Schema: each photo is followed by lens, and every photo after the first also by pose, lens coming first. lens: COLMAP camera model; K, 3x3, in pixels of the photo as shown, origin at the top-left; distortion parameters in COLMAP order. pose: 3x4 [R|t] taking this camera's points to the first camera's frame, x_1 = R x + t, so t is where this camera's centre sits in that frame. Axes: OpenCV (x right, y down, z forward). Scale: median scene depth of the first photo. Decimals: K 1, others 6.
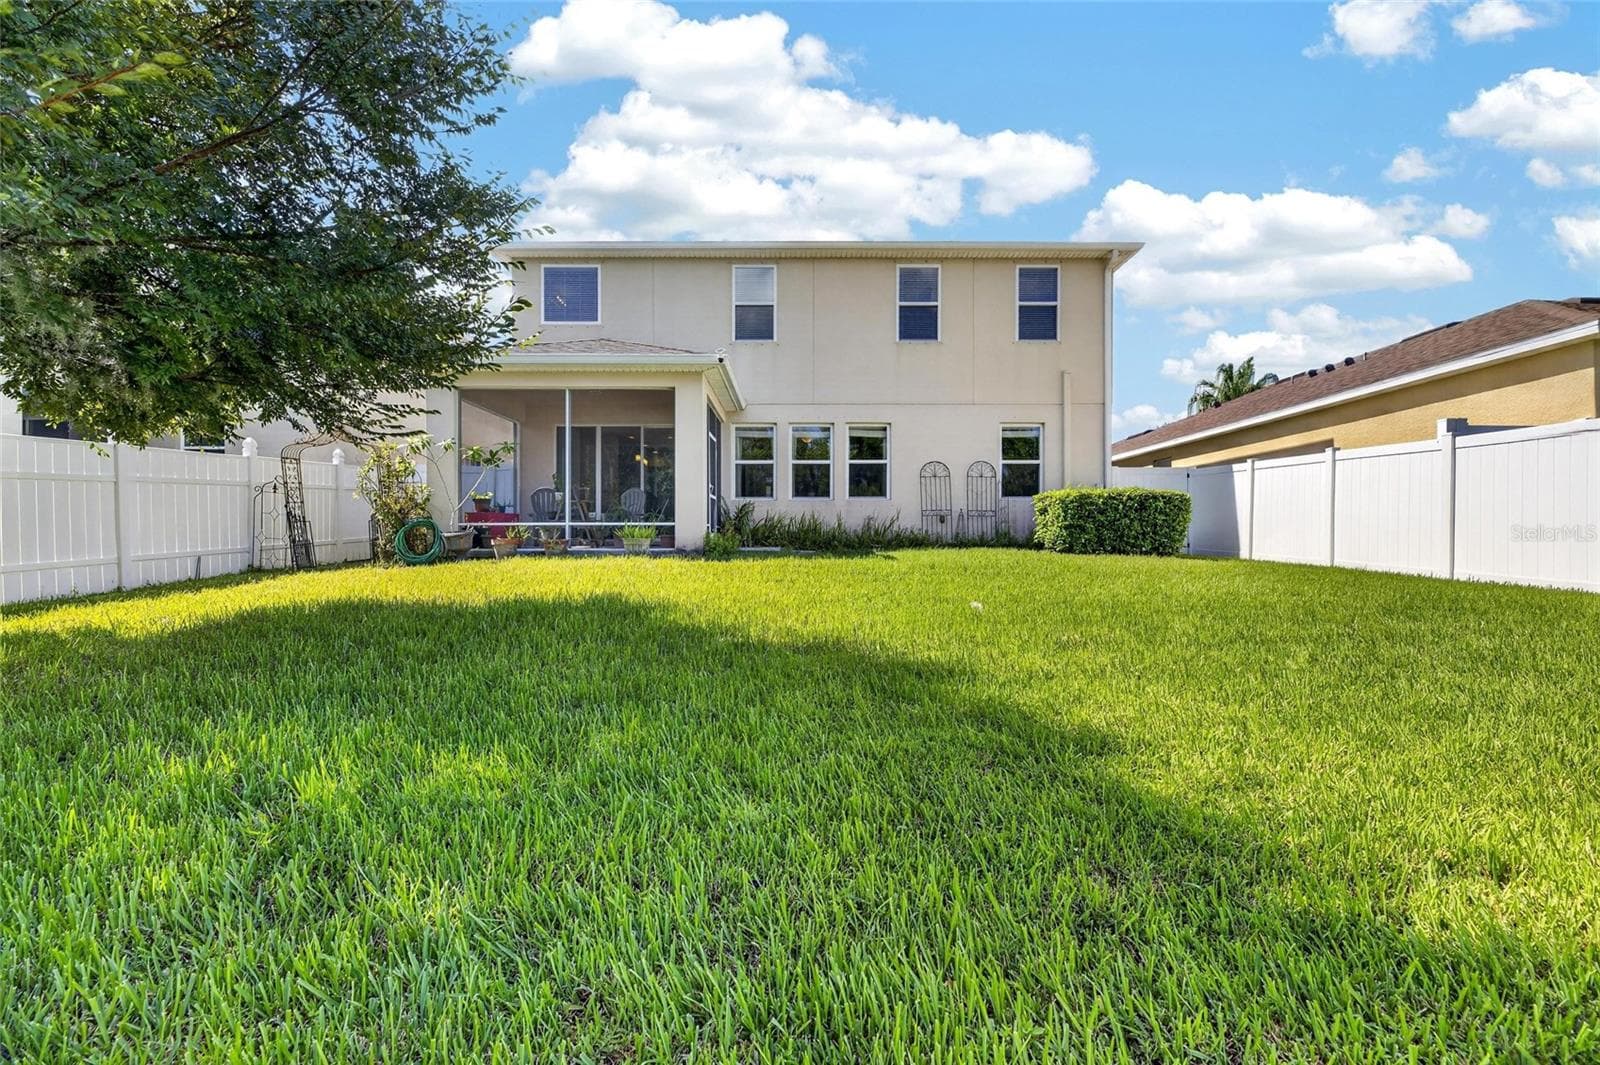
lens RADIAL K [[650.9, 0, 789.0], [0, 650.9, 525.3], [0, 0, 1]] dist [-0.001259, -0.000107]
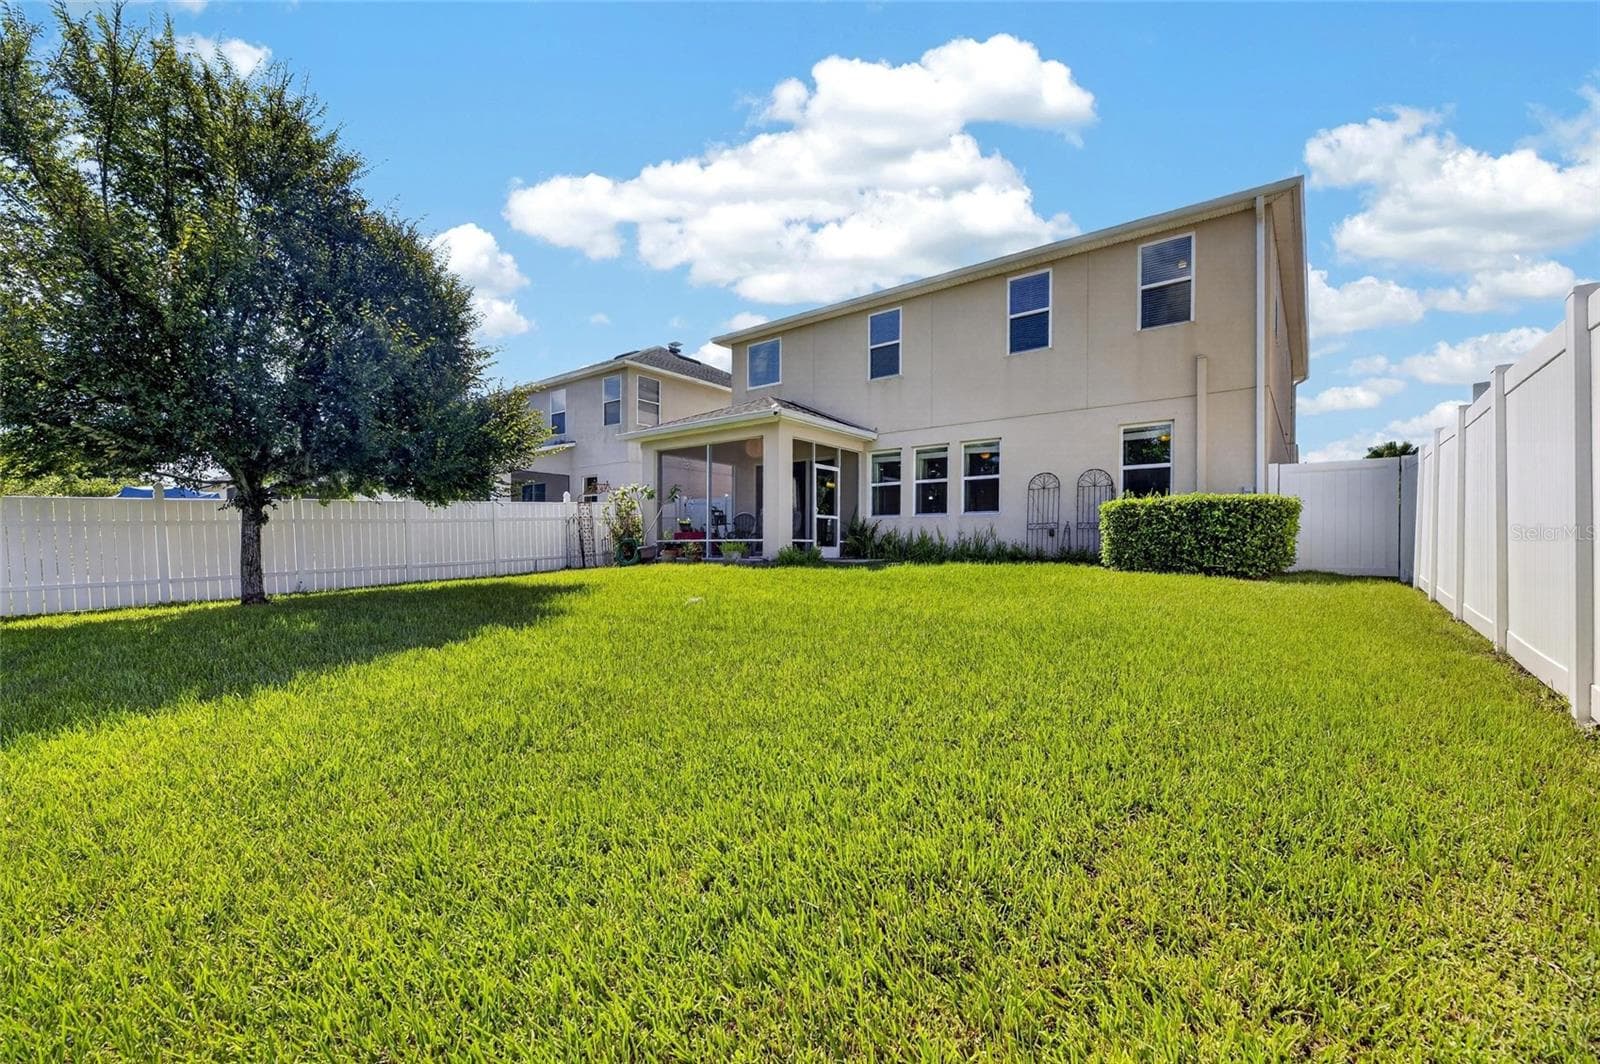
lens RADIAL K [[650.9, 0, 791.4], [0, 650.9, 528.9], [0, 0, 1]] dist [-0.001259, -0.000107]
pose [[0.780943, -0.016091, -0.624396, 0.609372], [0.007723, 0.999840, -0.016107, -0.002896], [0.624555, 0.007757, 0.780942, 0.014674]]
